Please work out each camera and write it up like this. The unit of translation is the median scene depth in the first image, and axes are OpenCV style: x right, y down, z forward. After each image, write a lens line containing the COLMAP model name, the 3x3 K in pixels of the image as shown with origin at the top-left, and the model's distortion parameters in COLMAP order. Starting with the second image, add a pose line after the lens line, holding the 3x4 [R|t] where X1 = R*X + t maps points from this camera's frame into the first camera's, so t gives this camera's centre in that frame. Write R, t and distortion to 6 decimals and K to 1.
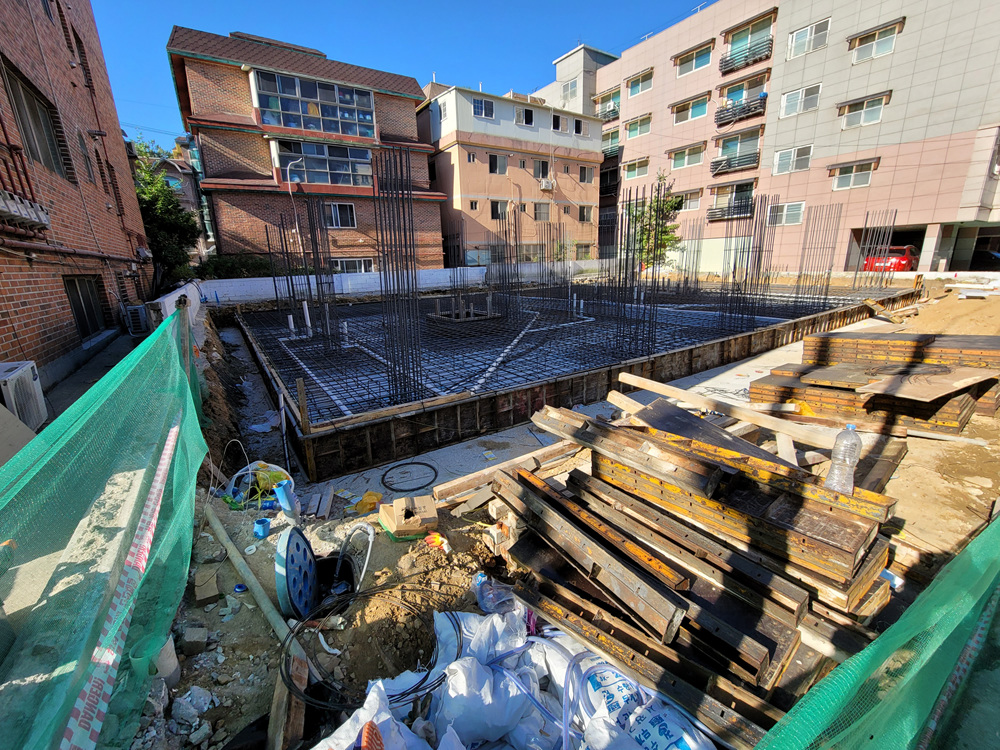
lens RADIAL K [[410.0, 0, 496.4], [0, 410.0, 372.4], [0, 0, 1]] dist [-0.002405, 0.001812]
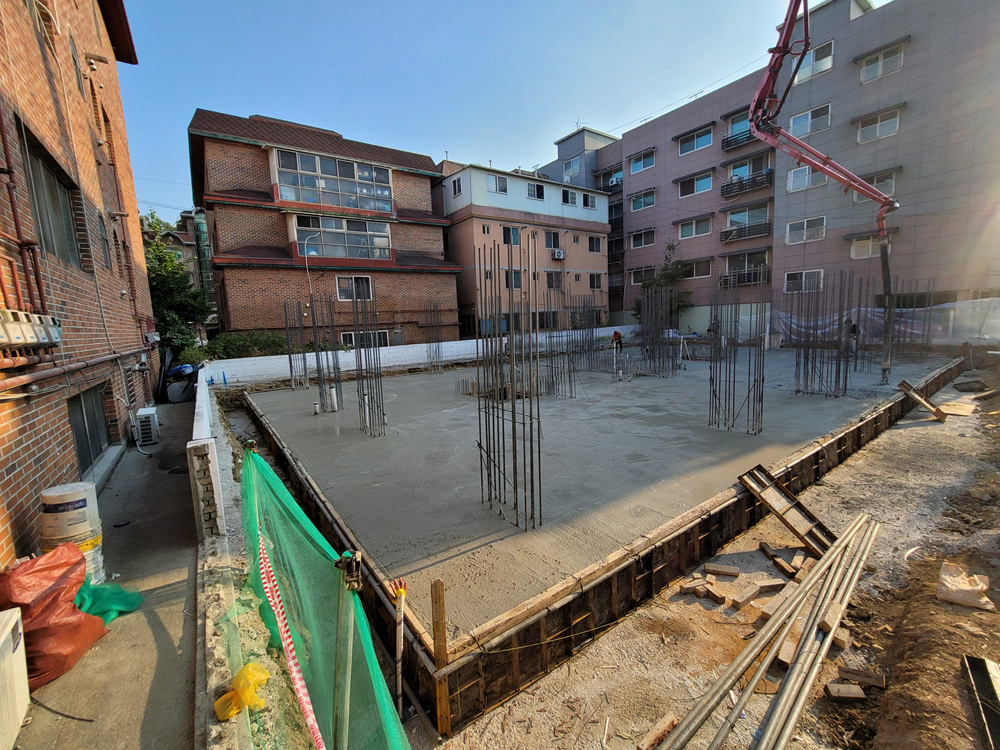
lens RADIAL K [[410.0, 0, 496.5], [0, 410.0, 376.1], [0, 0, 1]] dist [-0.002405, 0.001812]
pose [[0.999468, -0.017278, 0.027647, -0.074894], [0.020766, 0.991123, -0.131317, -0.040884], [-0.025132, 0.131821, 0.990955, 0.059402]]
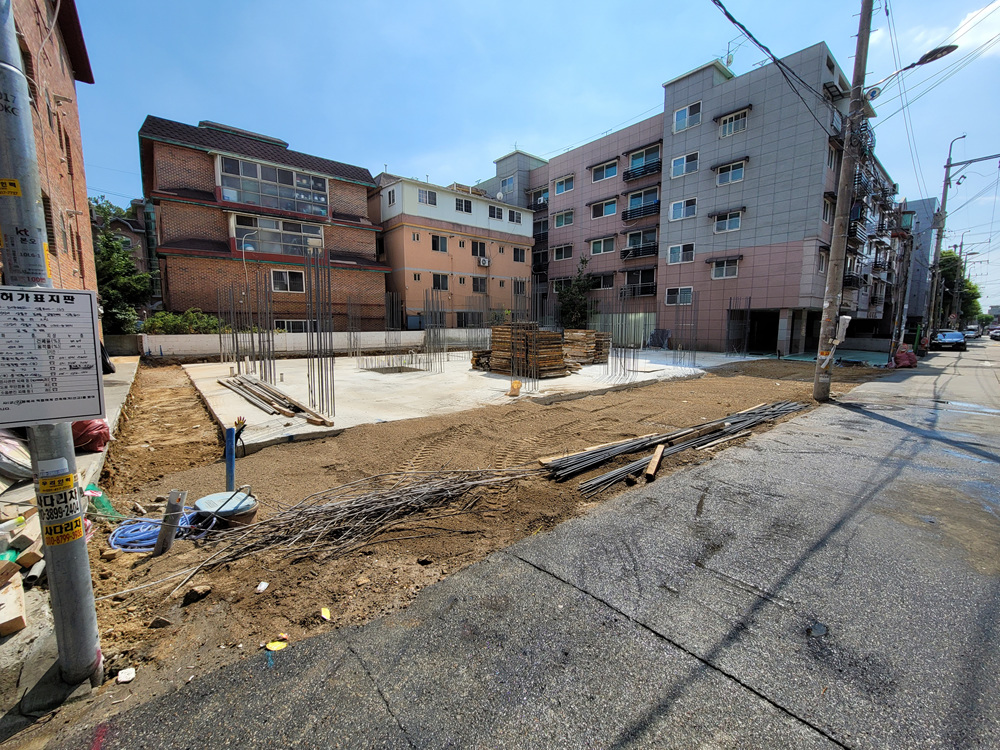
lens RADIAL K [[410.0, 0, 493.7], [0, 410.0, 377.3], [0, 0, 1]] dist [-0.002405, 0.001812]
pose [[0.994580, 0.019067, 0.102208, 0.049020], [-0.004527, 0.990050, -0.140641, 0.020714], [-0.103873, 0.139416, 0.984771, -0.091121]]
